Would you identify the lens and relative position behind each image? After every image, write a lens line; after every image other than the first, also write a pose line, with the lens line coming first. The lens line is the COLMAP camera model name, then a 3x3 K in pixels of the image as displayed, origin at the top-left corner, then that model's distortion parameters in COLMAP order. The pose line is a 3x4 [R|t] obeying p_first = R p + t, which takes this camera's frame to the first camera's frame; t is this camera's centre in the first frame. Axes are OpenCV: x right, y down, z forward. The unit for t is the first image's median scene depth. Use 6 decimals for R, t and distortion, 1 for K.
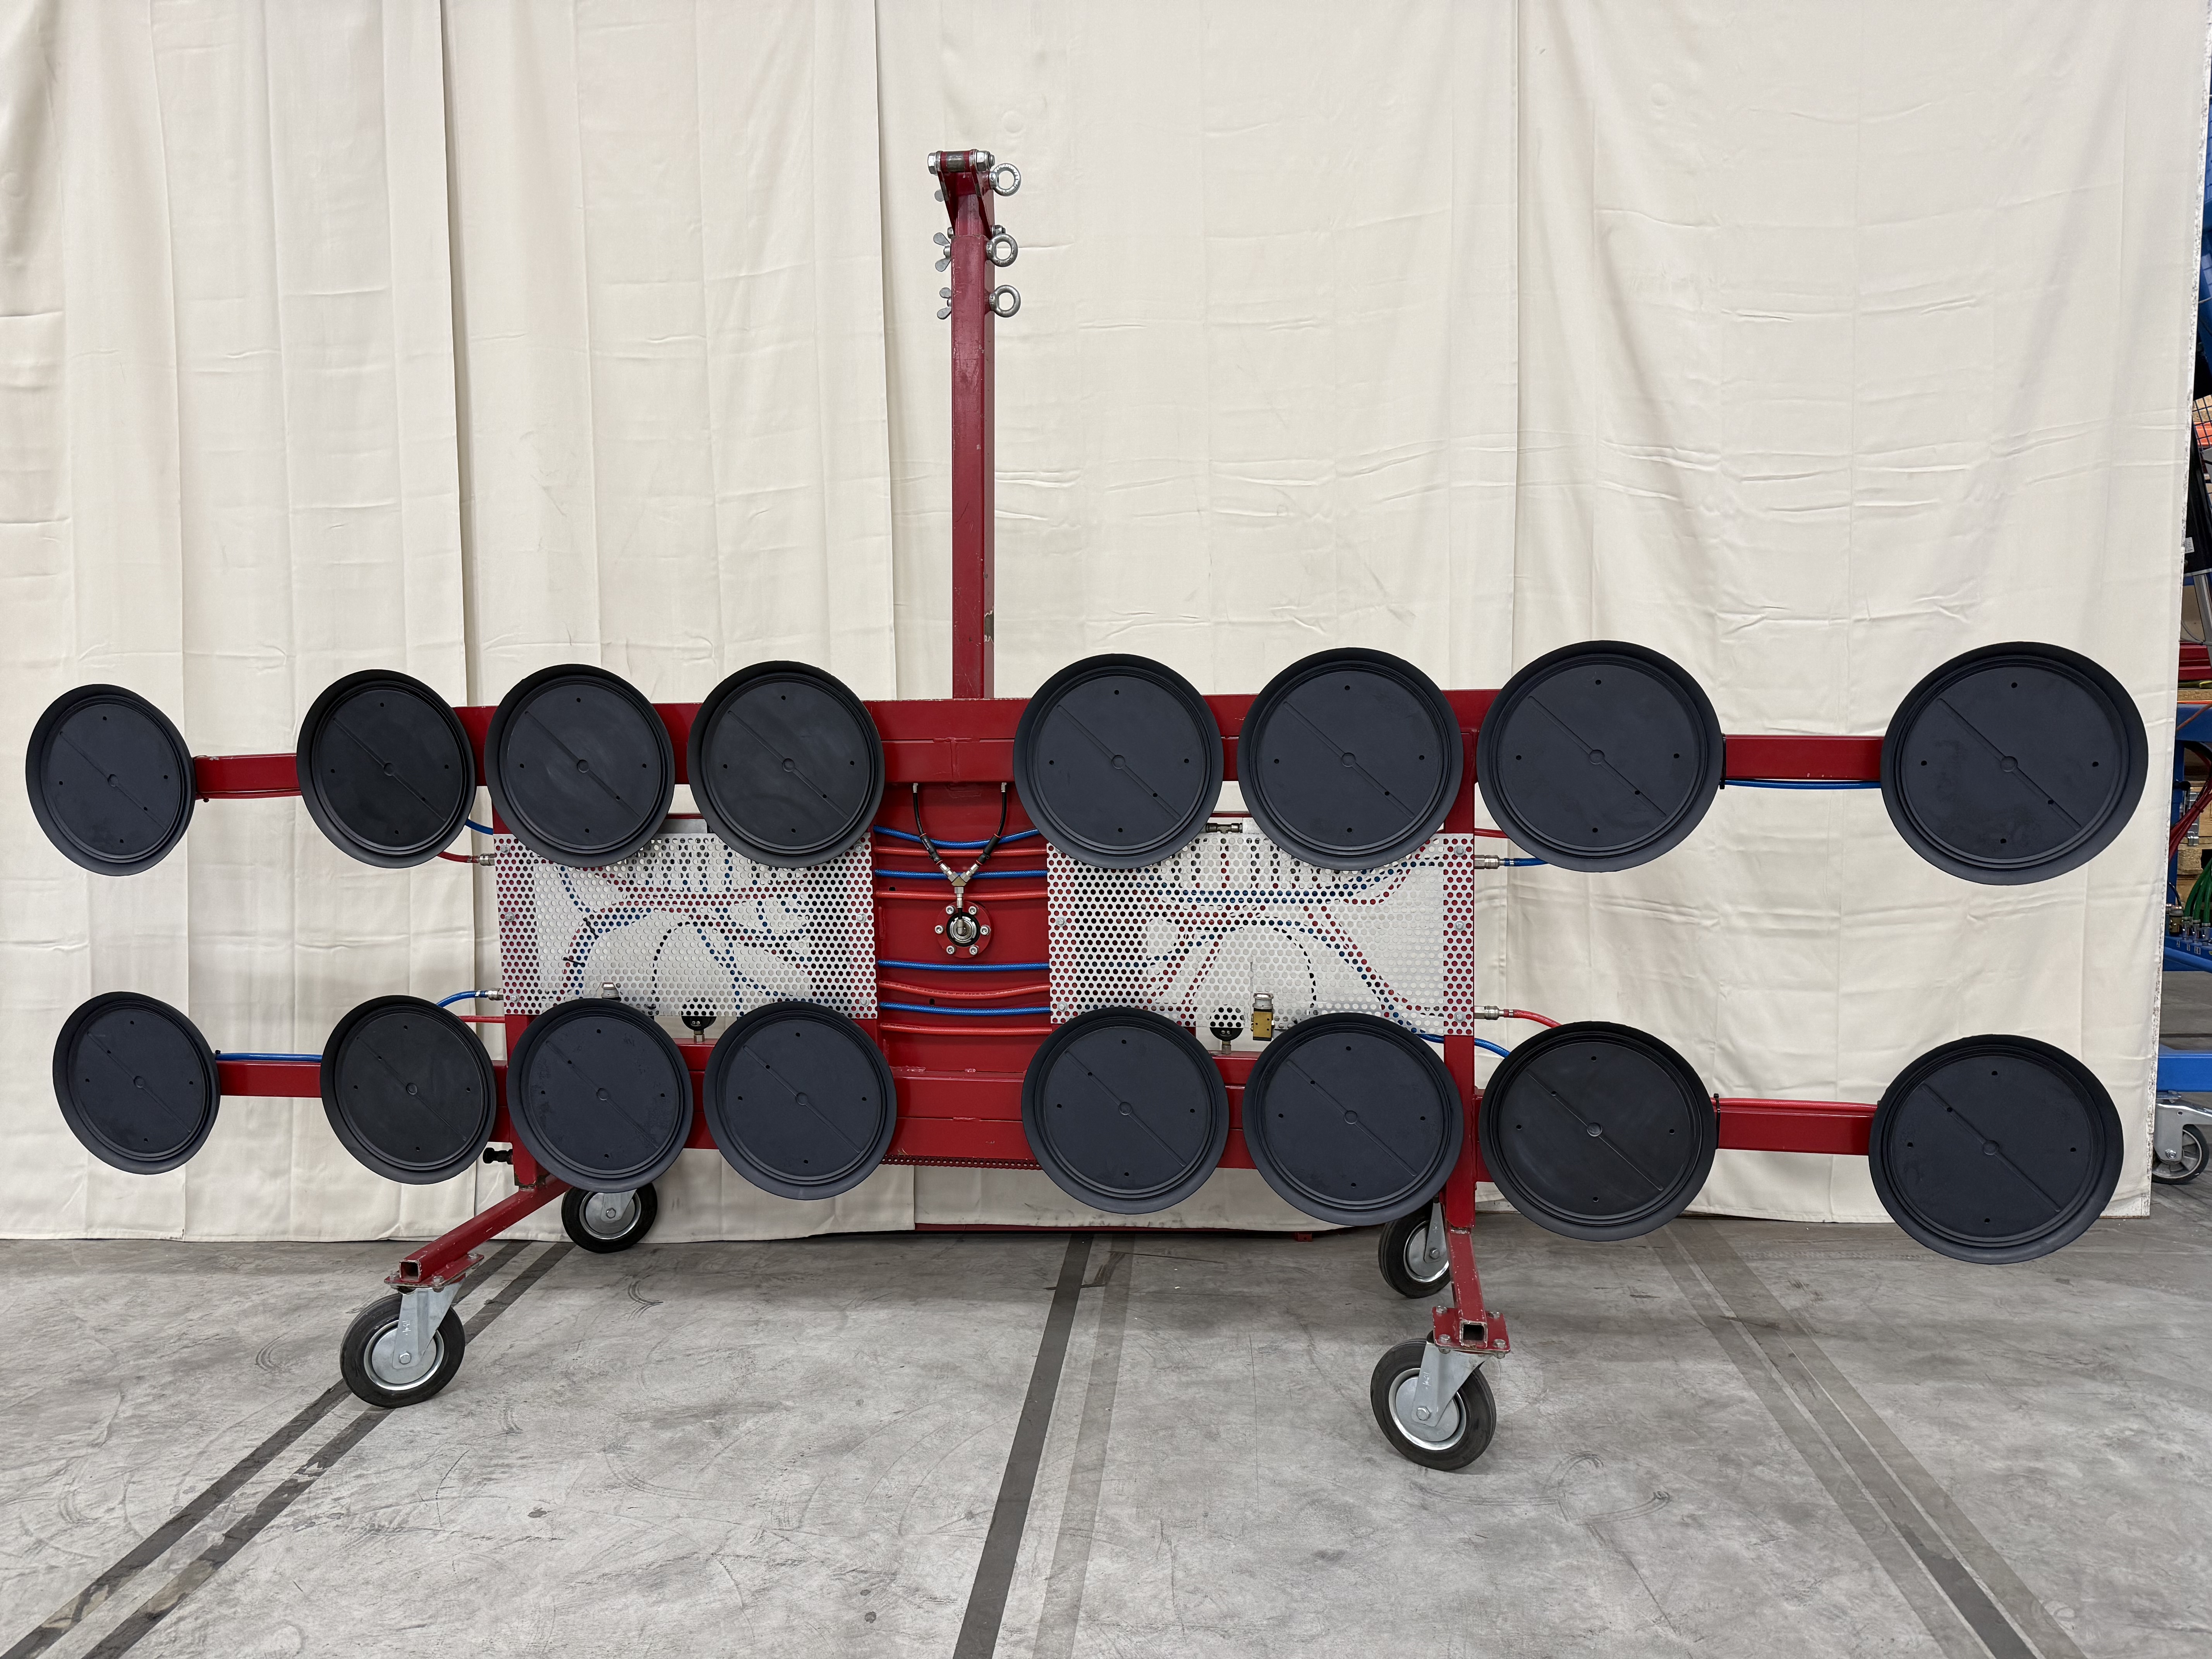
lens RADIAL K [[1567.9, 0, 1110.6], [0, 1567.9, 834.4], [0, 0, 1]] dist [0.009221, -0.018026]
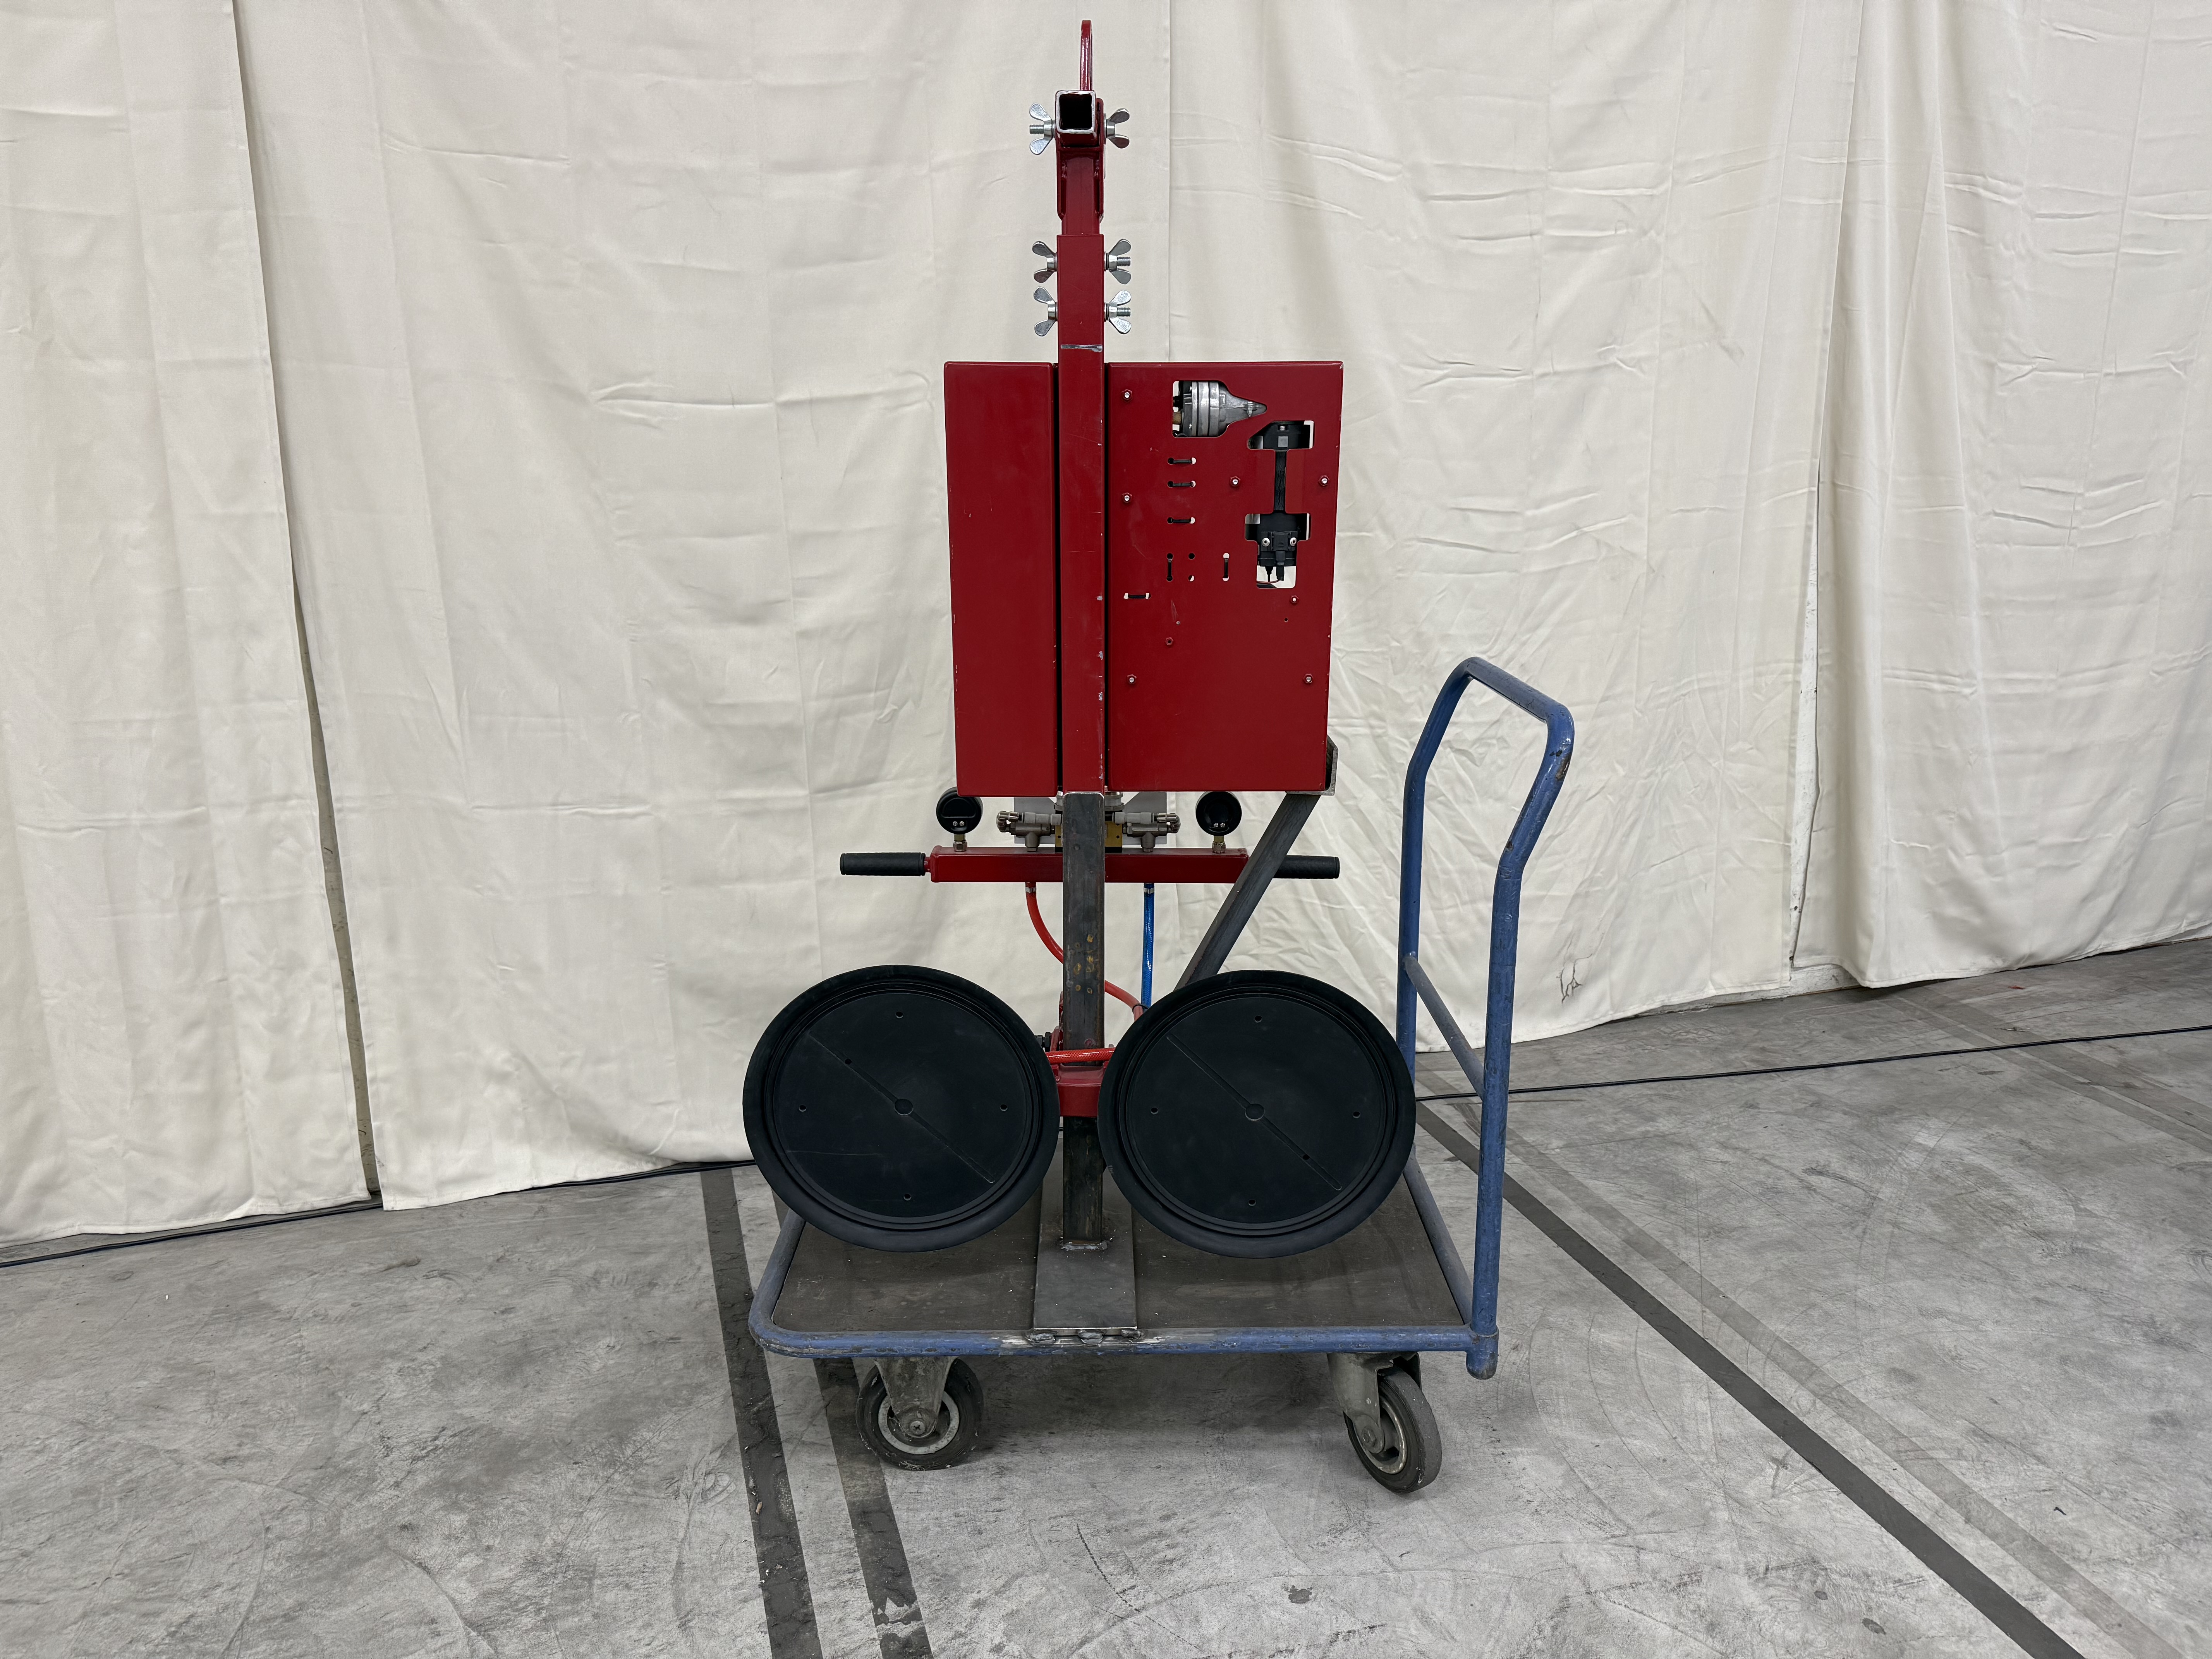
lens RADIAL K [[1567.9, 0, 1103.7], [0, 1567.9, 840.6], [0, 0, 1]] dist [0.009221, -0.018026]
pose [[0.926905, -0.083325, 0.365929, -0.538217], [0.026915, 0.987290, 0.156636, -0.021040], [-0.374329, -0.135338, 0.917367, 0.327851]]
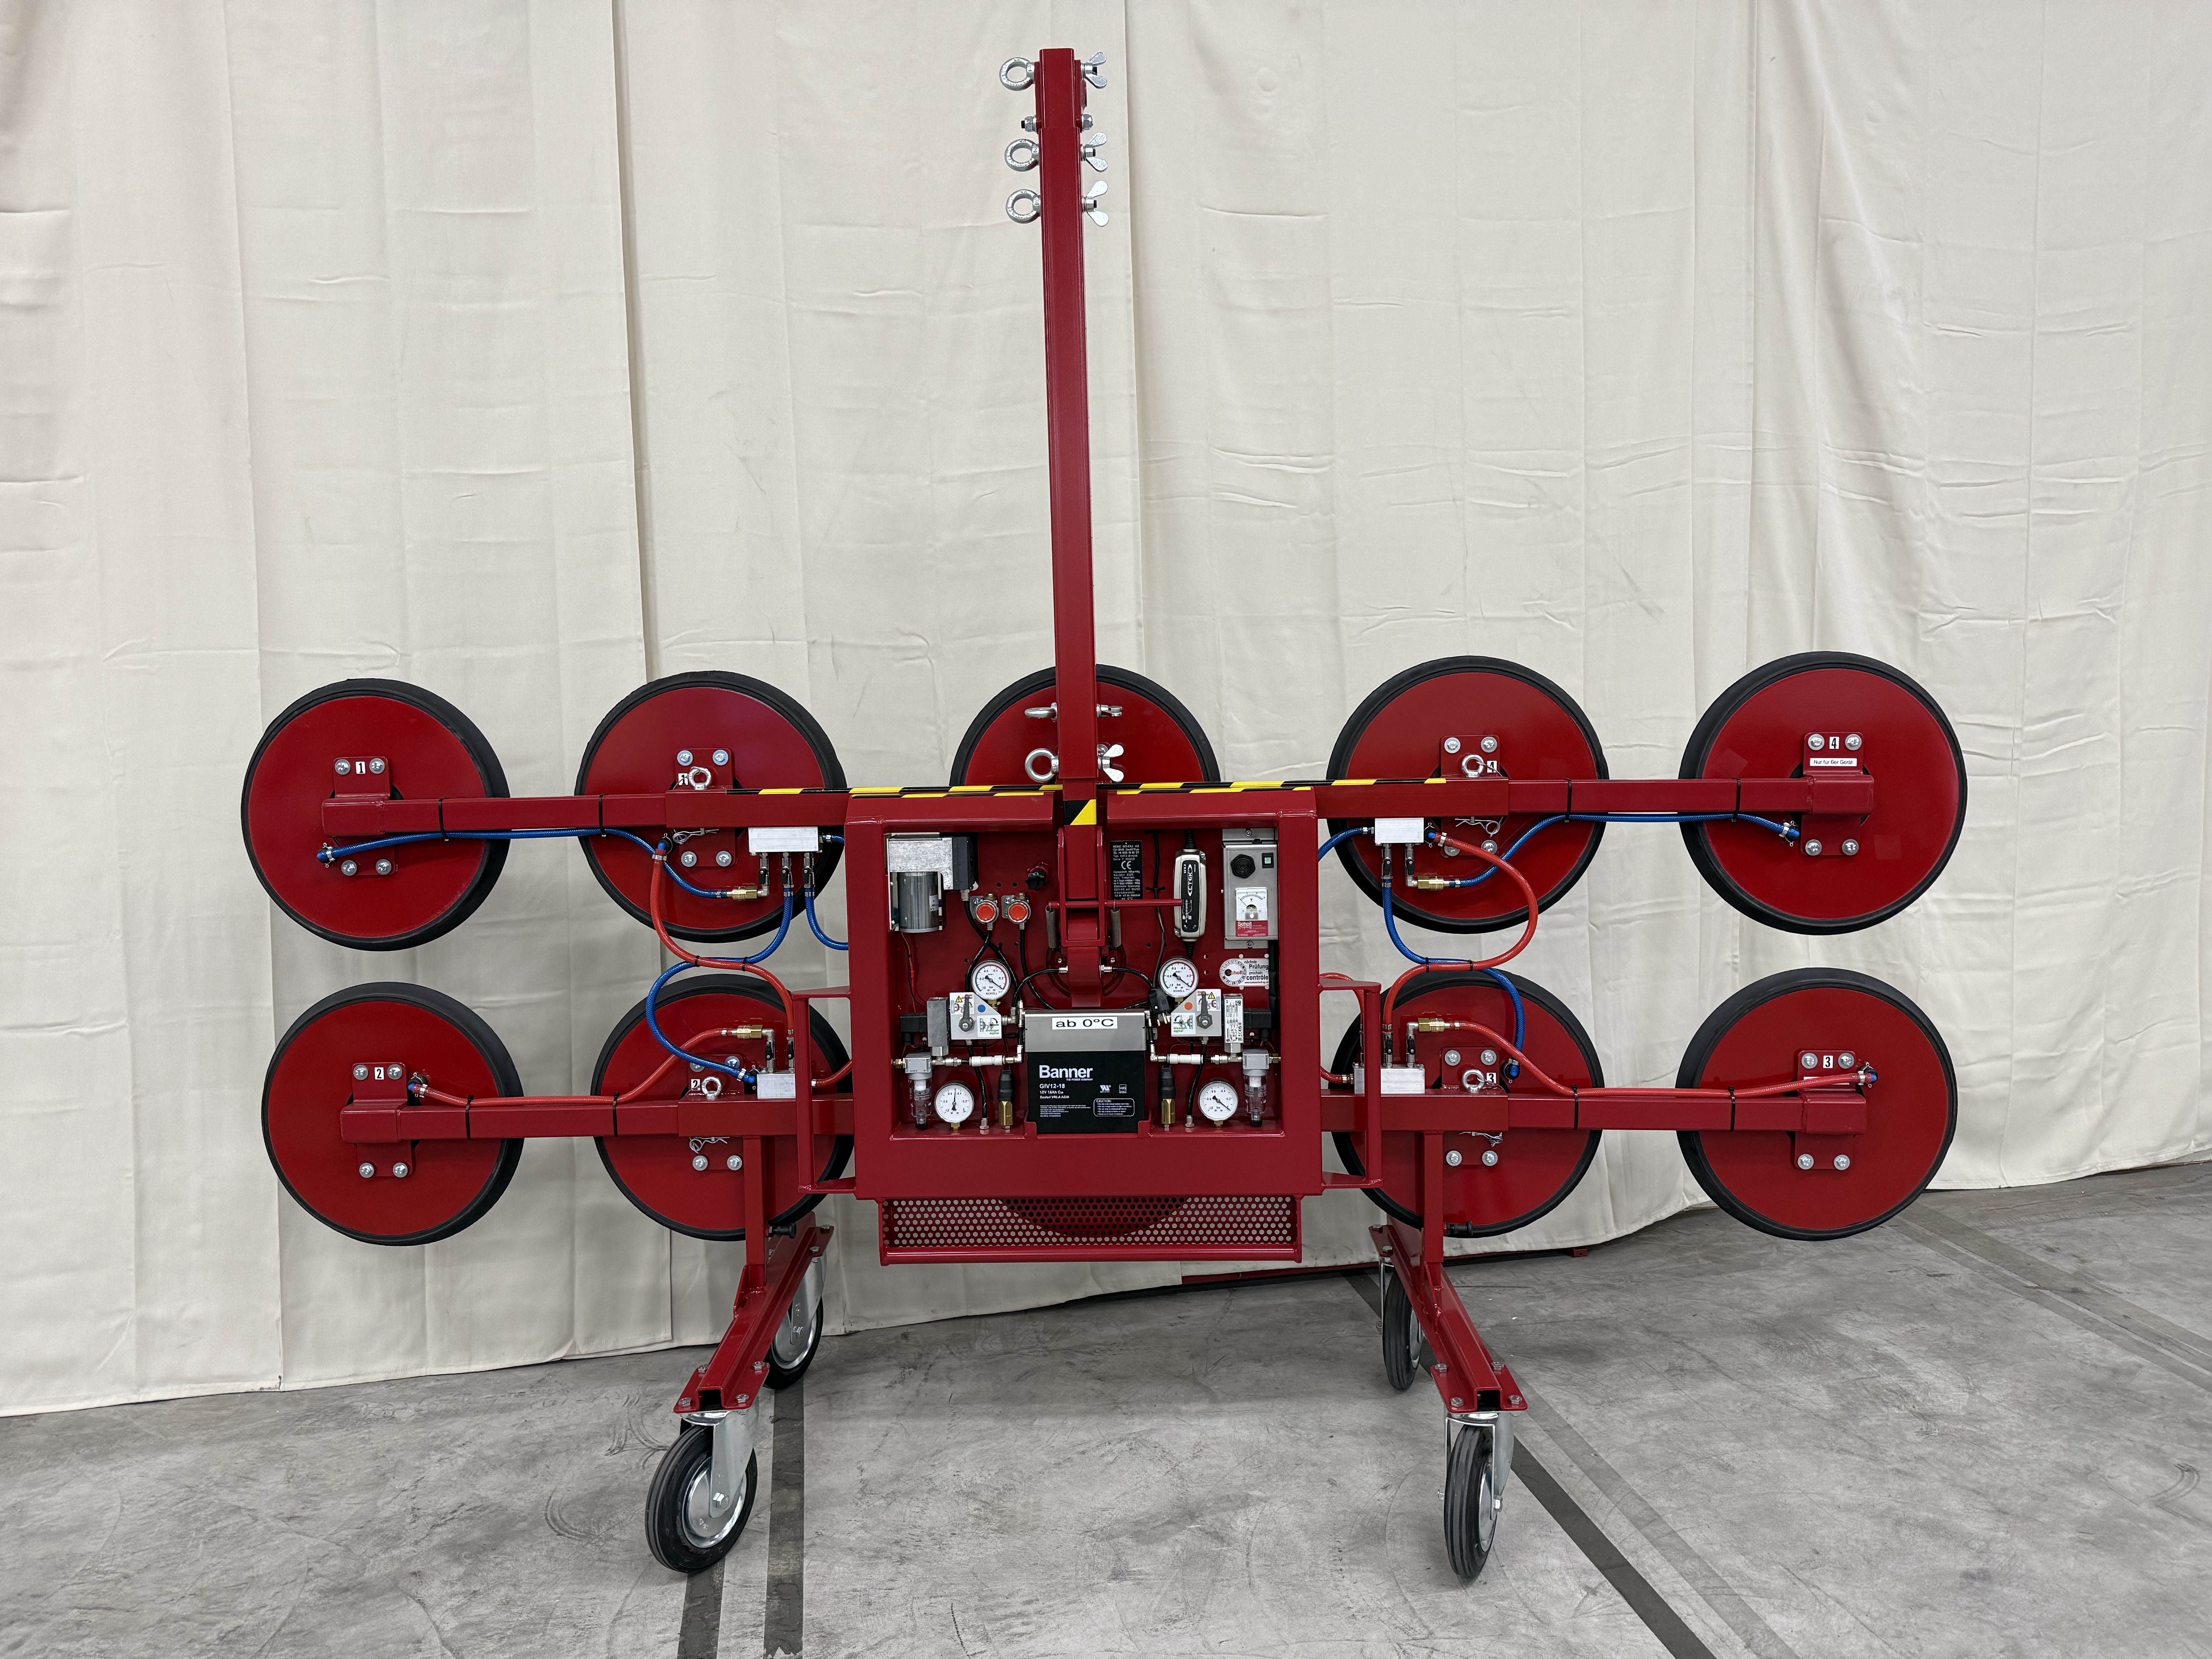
lens RADIAL K [[1567.9, 0, 1100.8], [0, 1567.9, 835.7], [0, 0, 1]] dist [0.009221, -0.018026]
pose [[0.966537, -0.029265, 0.254852, -0.453789], [0.030642, 0.999529, -0.001434, -0.009142], [-0.254690, 0.009195, 0.966979, 0.145940]]
